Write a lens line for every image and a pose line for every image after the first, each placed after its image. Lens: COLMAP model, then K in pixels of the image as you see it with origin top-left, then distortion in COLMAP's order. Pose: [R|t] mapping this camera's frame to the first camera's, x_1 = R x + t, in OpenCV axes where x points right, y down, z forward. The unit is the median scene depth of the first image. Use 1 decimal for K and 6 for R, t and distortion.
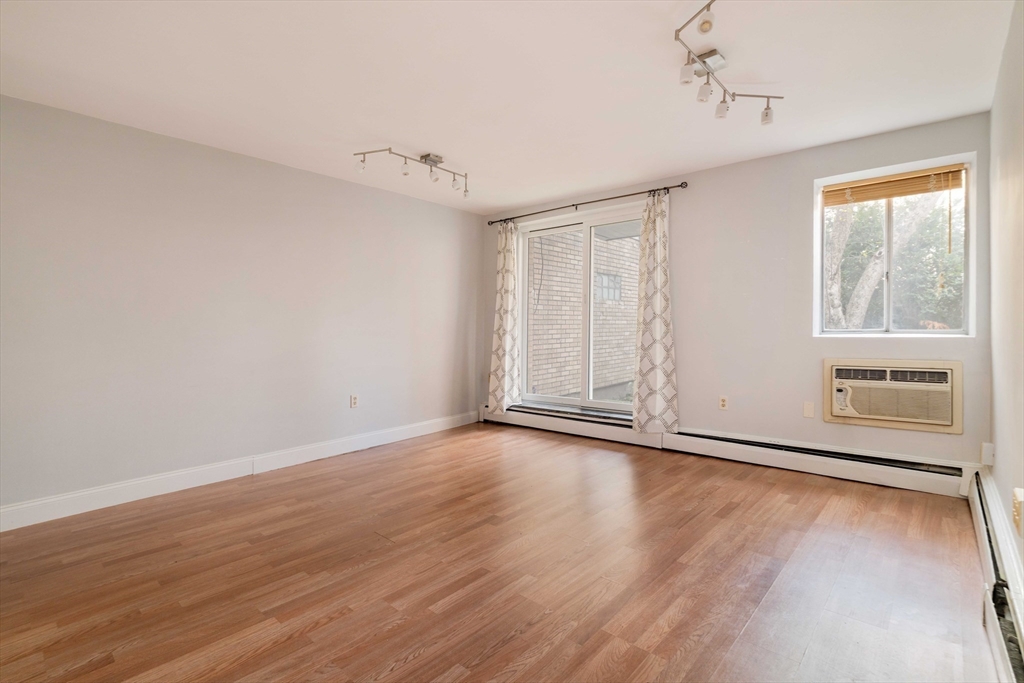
lens RADIAL K [[491.5, 0, 508.8], [0, 491.5, 326.5], [0, 0, 1]] dist [-0.003125, -0.001090]
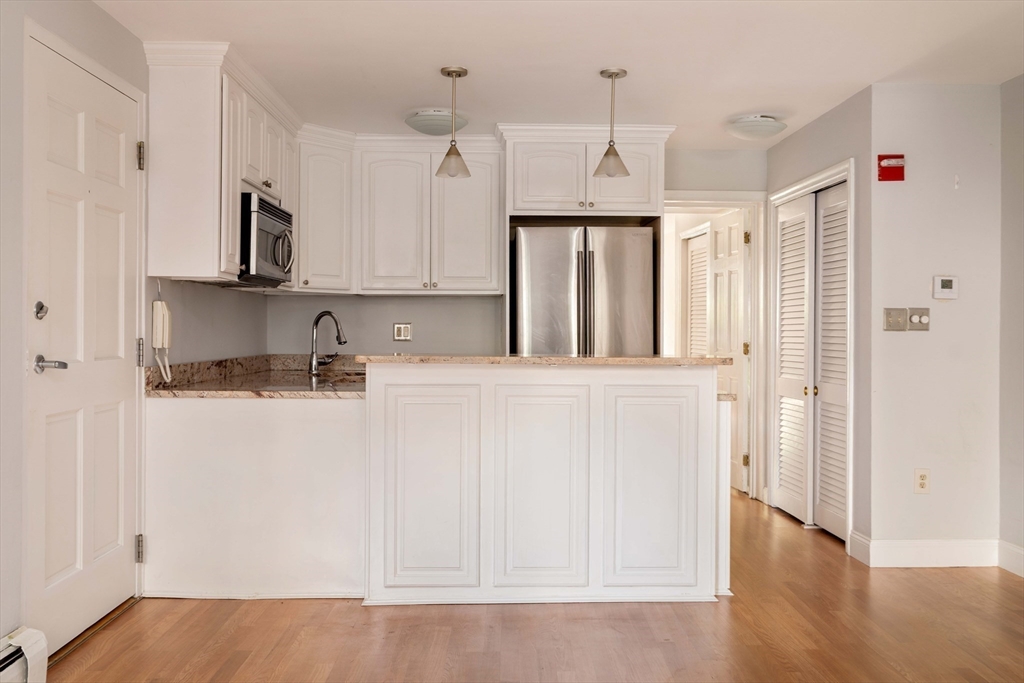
lens RADIAL K [[916.8, 0, 517.2], [0, 916.8, 328.4], [0, 0, 1]] dist [0.006938, -0.001864]
pose [[-0.734335, 0.008964, -0.678728, 0.558333], [0.005150, 0.999958, 0.007634, -0.037587], [0.678767, 0.002110, -0.734350, 1.446135]]
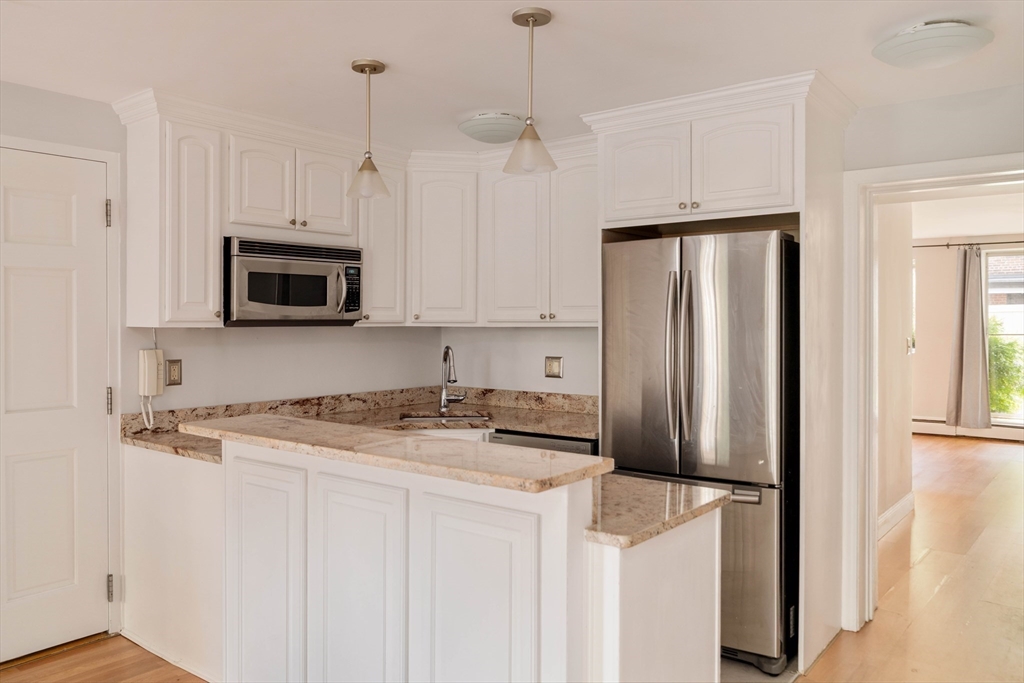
lens RADIAL K [[779.5, 0, 489.8], [0, 779.5, 326.2], [0, 0, 1]] dist [-0.002704, -0.002089]
pose [[-0.998864, 0.013361, -0.045746, -0.676269], [0.013170, 0.999903, 0.004467, -0.120367], [0.045801, 0.003859, -0.998943, 1.274635]]
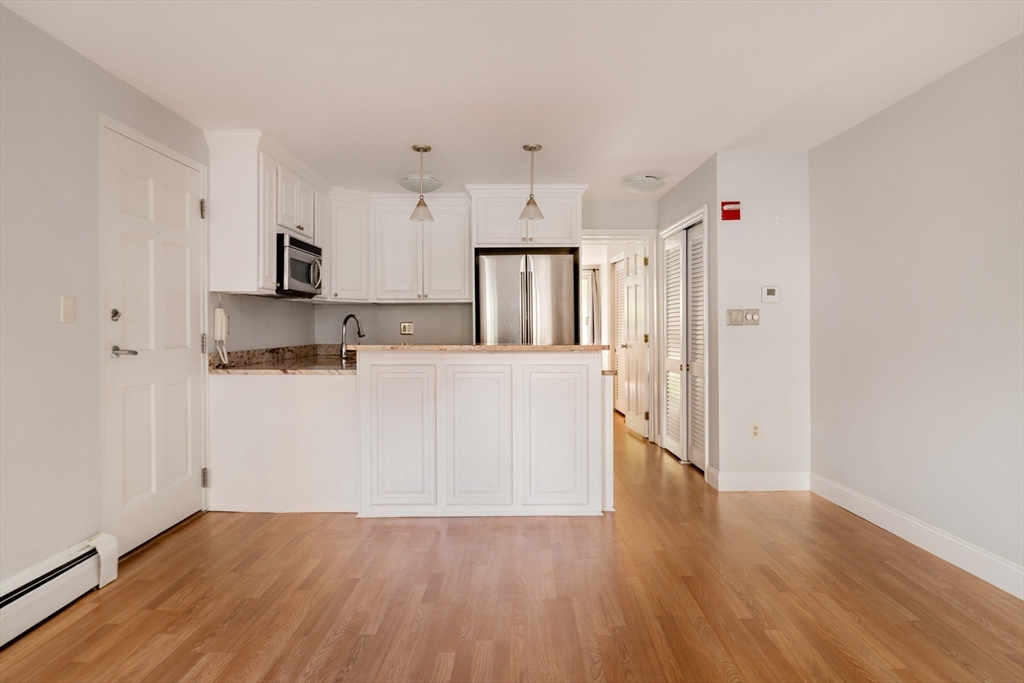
lens RADIAL K [[617.8, 0, 505.4], [0, 617.8, 325.5], [0, 0, 1]] dist [-0.003089, 0.000516]
pose [[-0.757168, 0.013709, -0.653076, 0.399151], [0.012184, 0.999902, 0.006863, -0.034249], [0.653106, -0.002760, -0.757261, 1.516885]]
